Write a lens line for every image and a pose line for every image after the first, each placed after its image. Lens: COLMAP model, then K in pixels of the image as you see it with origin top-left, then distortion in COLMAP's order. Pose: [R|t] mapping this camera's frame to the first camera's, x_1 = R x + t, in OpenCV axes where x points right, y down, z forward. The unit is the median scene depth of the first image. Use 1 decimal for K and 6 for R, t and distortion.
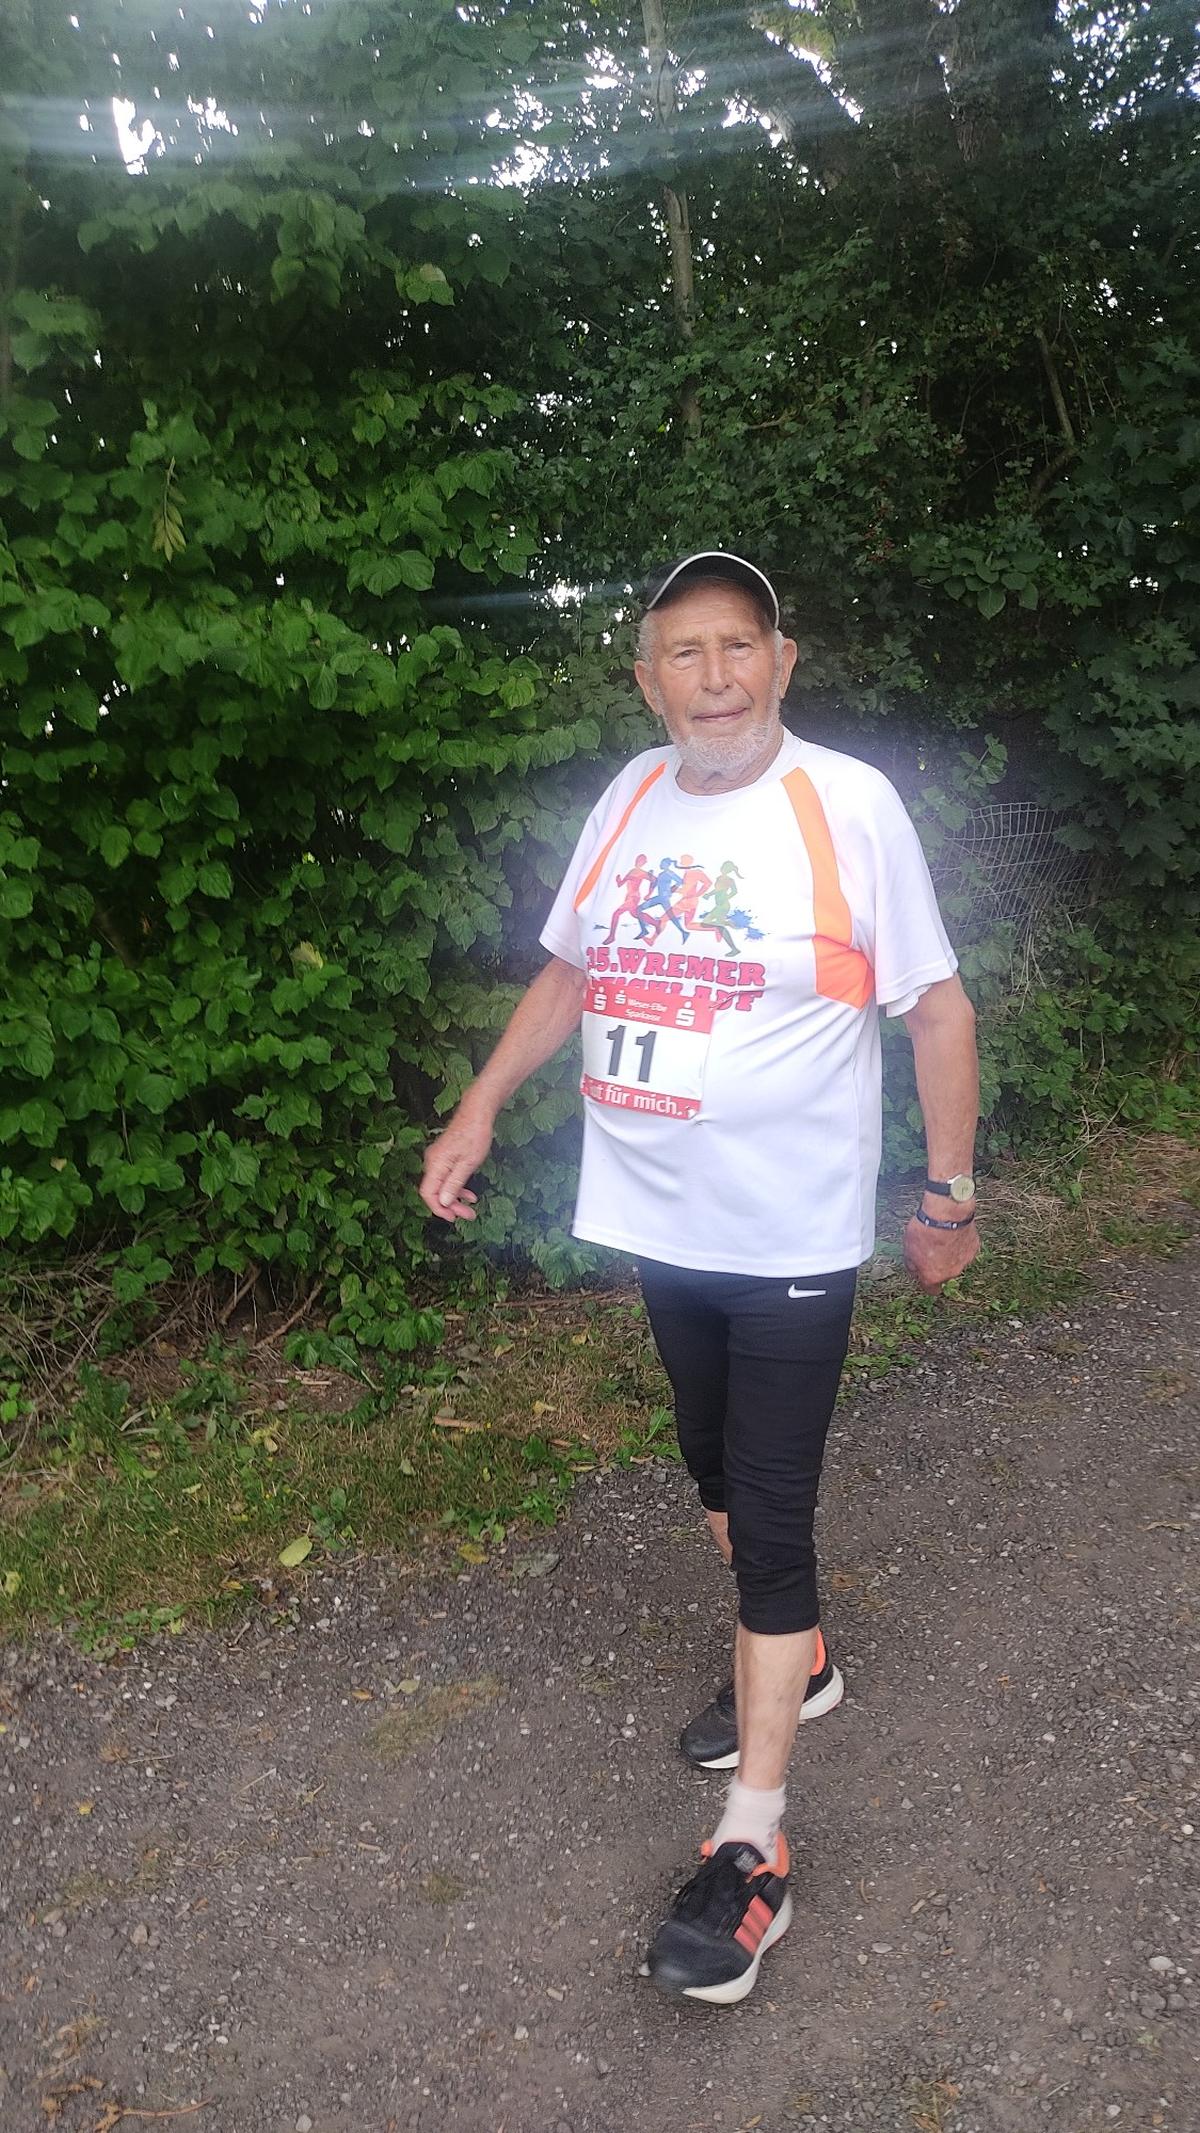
lens RADIAL K [[1635.9, 0, 600.0], [0, 1635.9, 1066.5], [0, 0, 1]] dist [-0.007856, 0.001989]
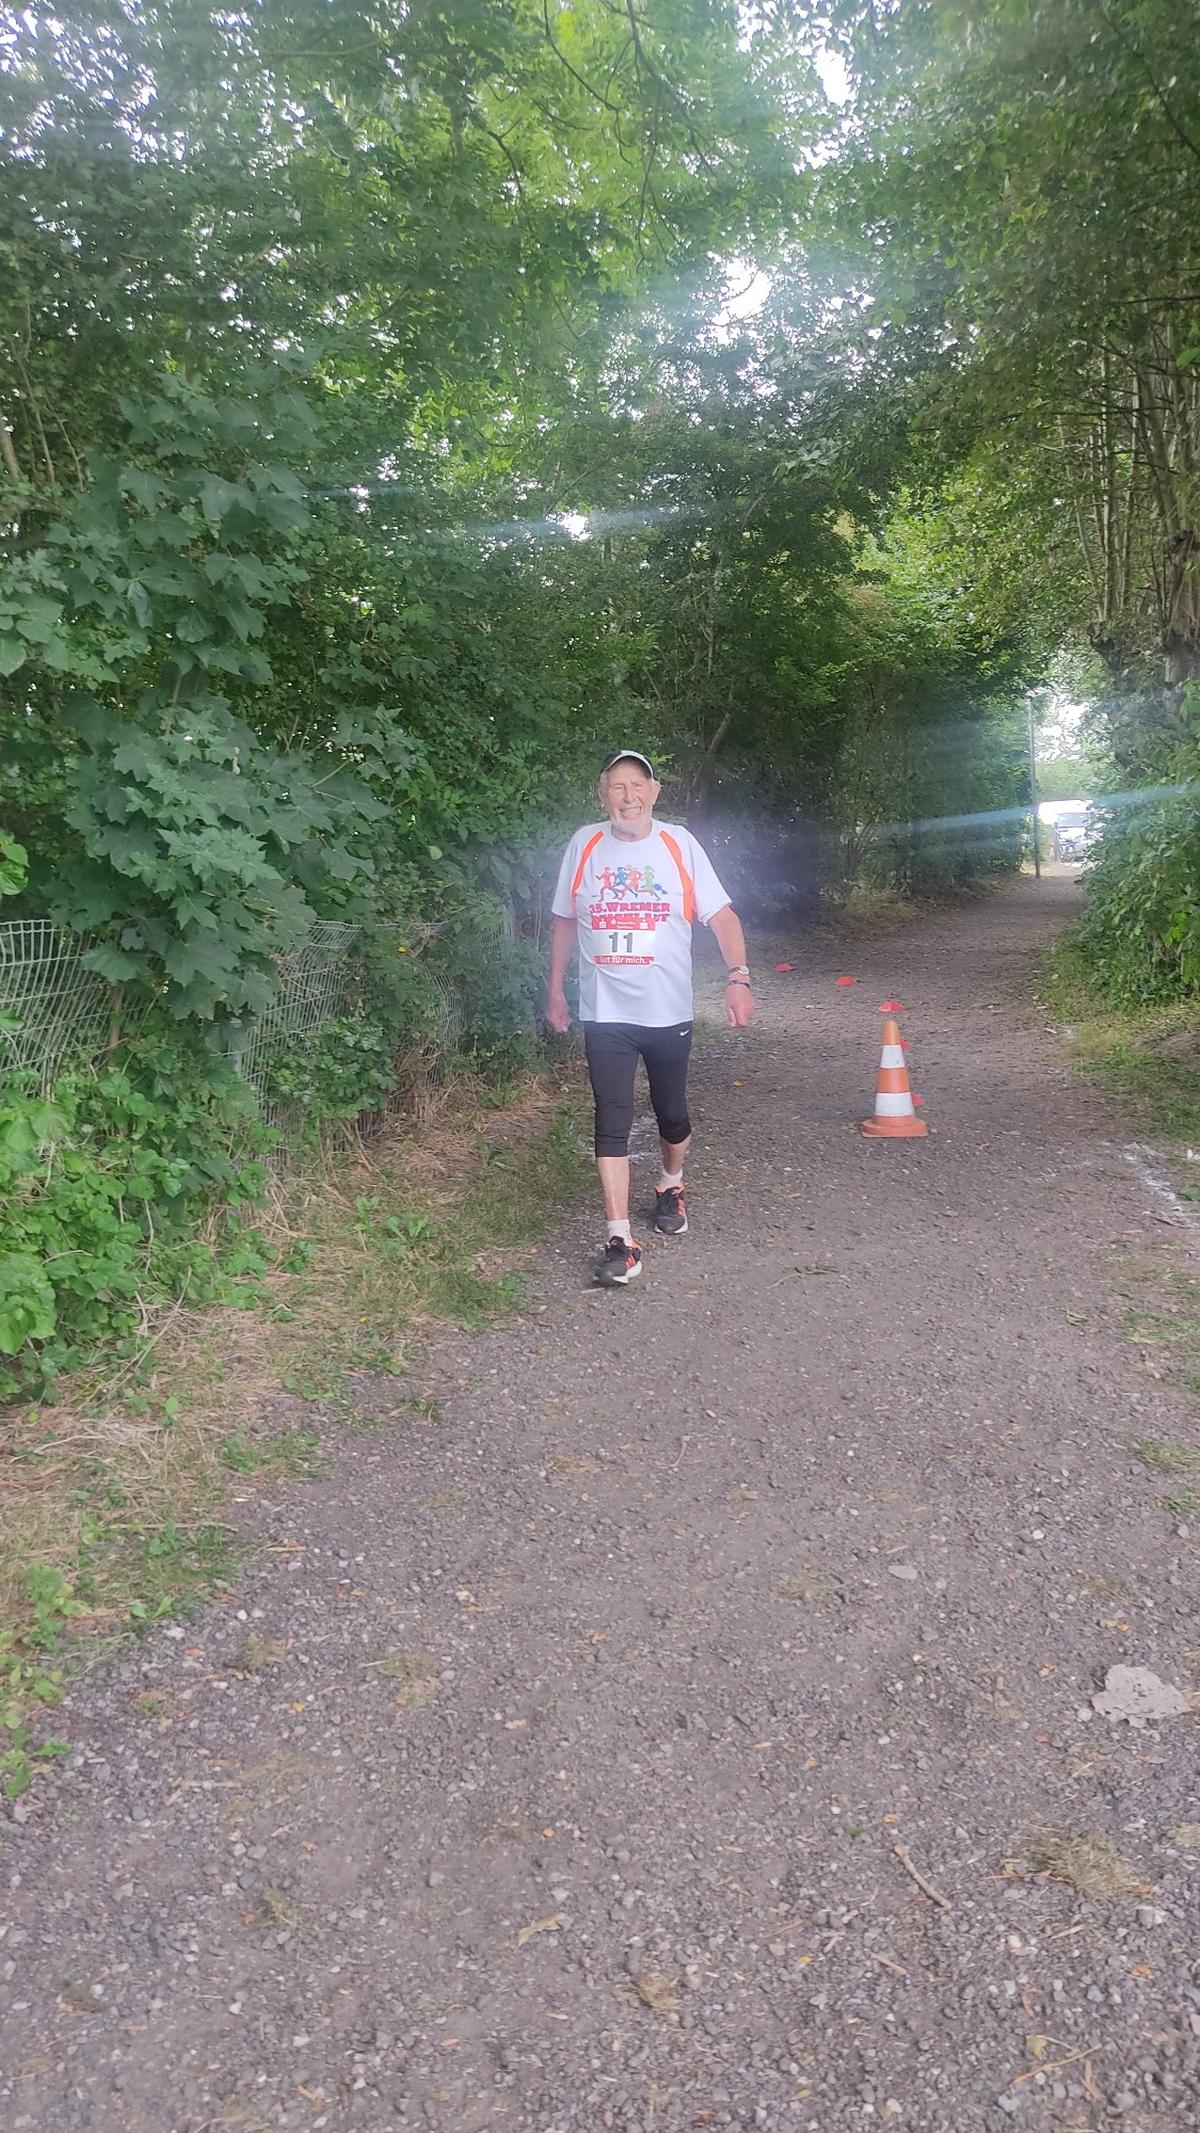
lens RADIAL K [[1578.7, 0, 600.0], [0, 1578.7, 1066.5], [0, 0, 1]] dist [0.106031, -0.164928]
pose [[0.760599, -0.049700, 0.647317, -0.038701], [0.095977, 0.994718, -0.036401, -0.037707], [-0.642089, 0.089815, 0.761351, 0.250598]]
